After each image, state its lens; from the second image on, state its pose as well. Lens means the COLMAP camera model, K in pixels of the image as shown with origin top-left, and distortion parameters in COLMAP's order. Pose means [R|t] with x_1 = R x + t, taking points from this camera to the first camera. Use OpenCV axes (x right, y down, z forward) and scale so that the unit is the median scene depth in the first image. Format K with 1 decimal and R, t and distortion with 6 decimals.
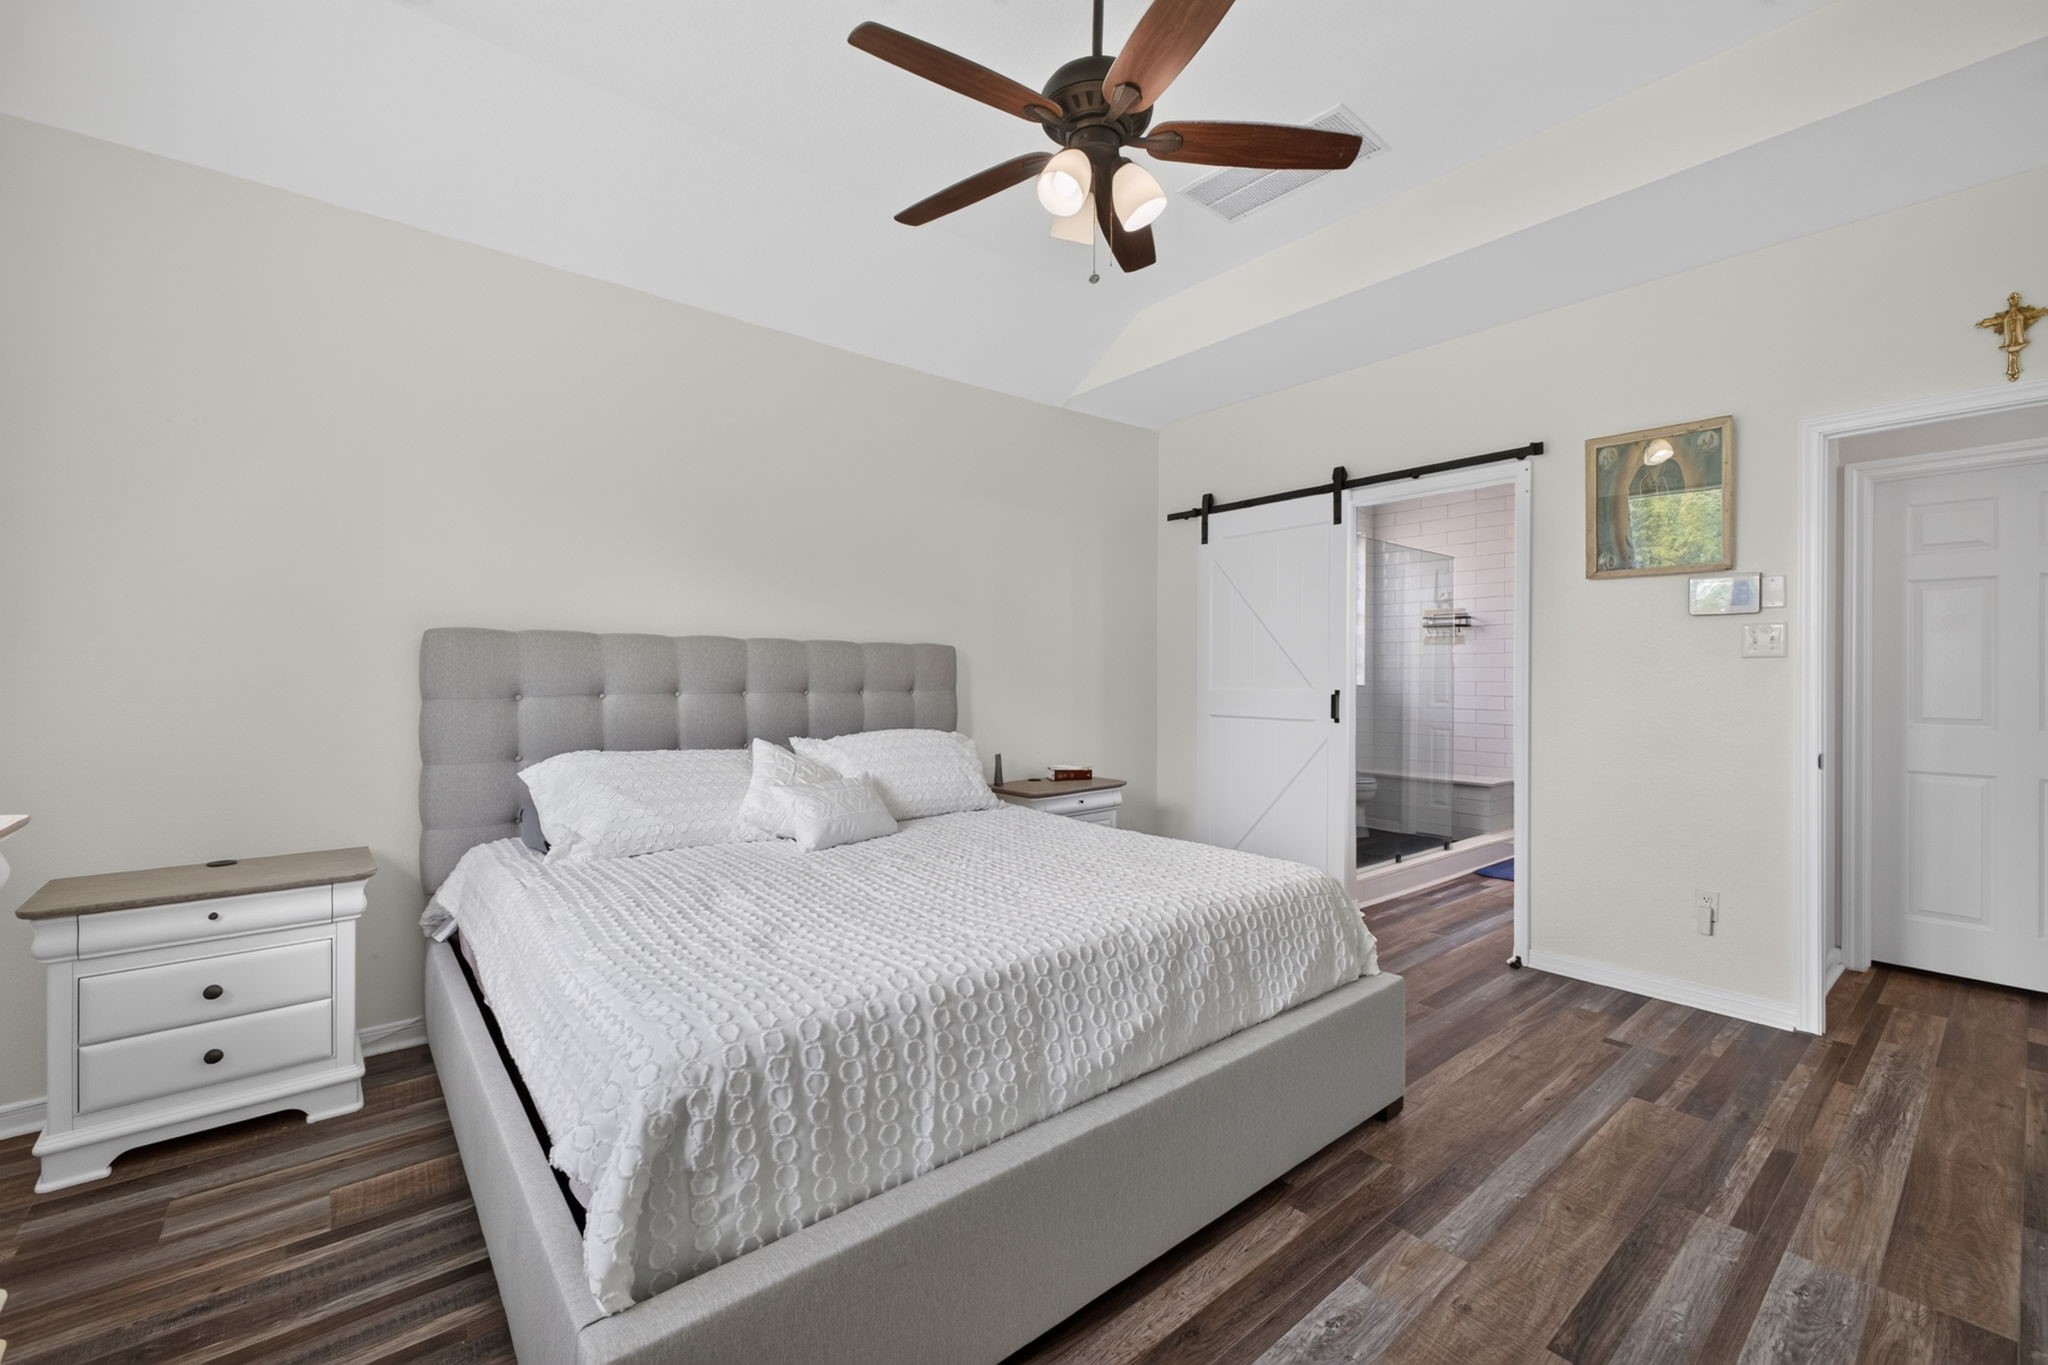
lens RADIAL K [[847.7, 0, 1010.1], [0, 847.7, 669.6], [0, 0, 1]] dist [-0.001838, -0.000055]
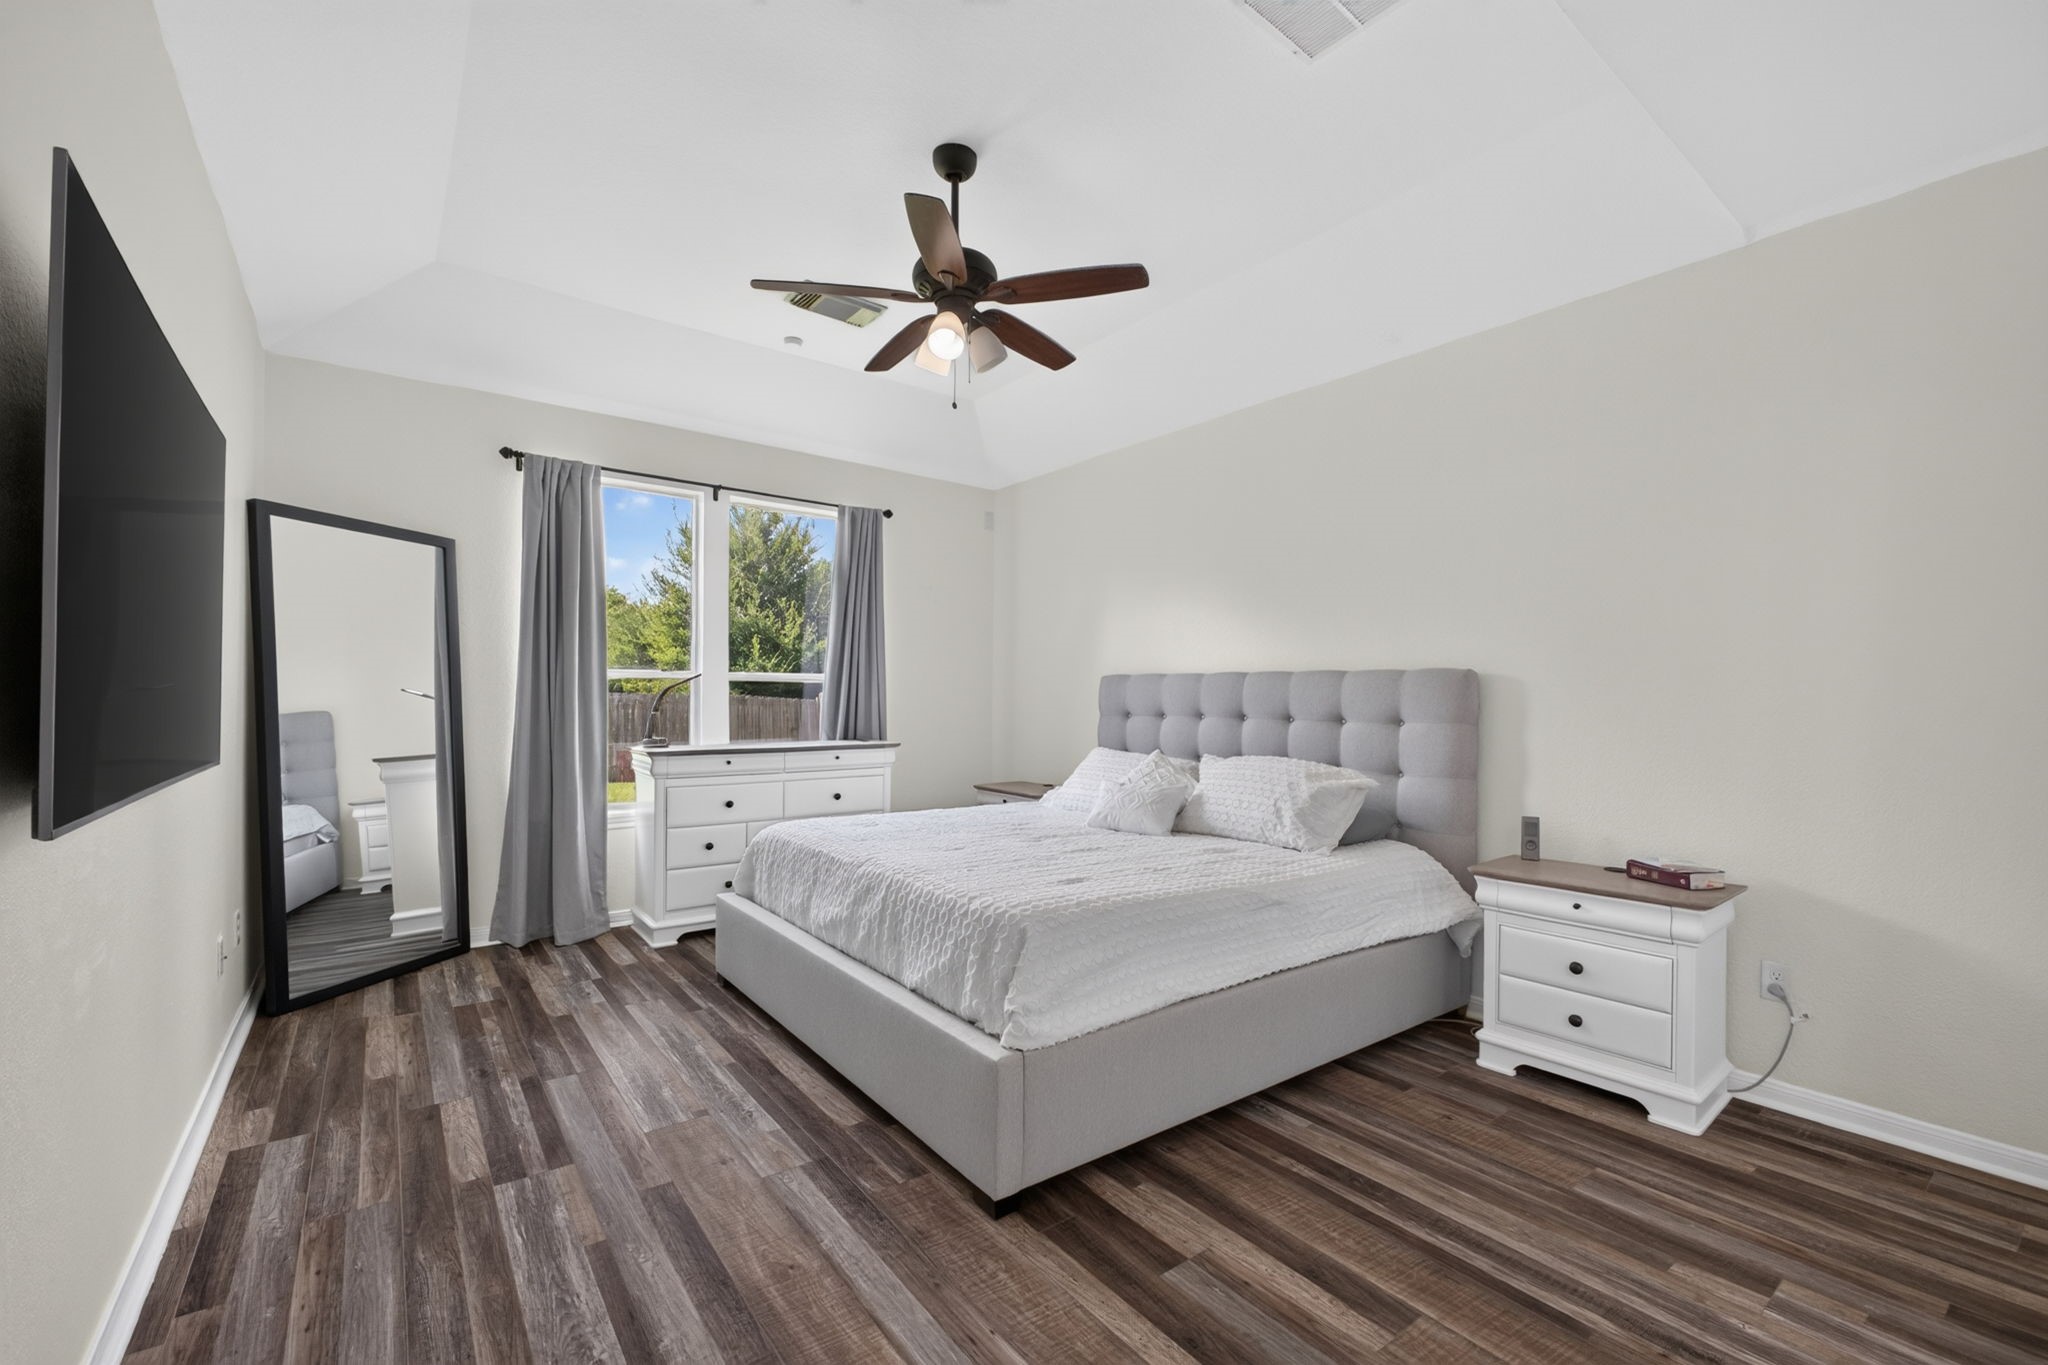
lens RADIAL K [[847.7, 0, 1022.0], [0, 847.7, 696.1], [0, 0, 1]] dist [-0.001838, -0.000055]
pose [[-0.034979, -0.001961, -0.999386, 1.506794], [-0.010153, 0.999947, -0.001607, 0.005164], [0.999336, 0.010090, -0.034997, 1.216392]]
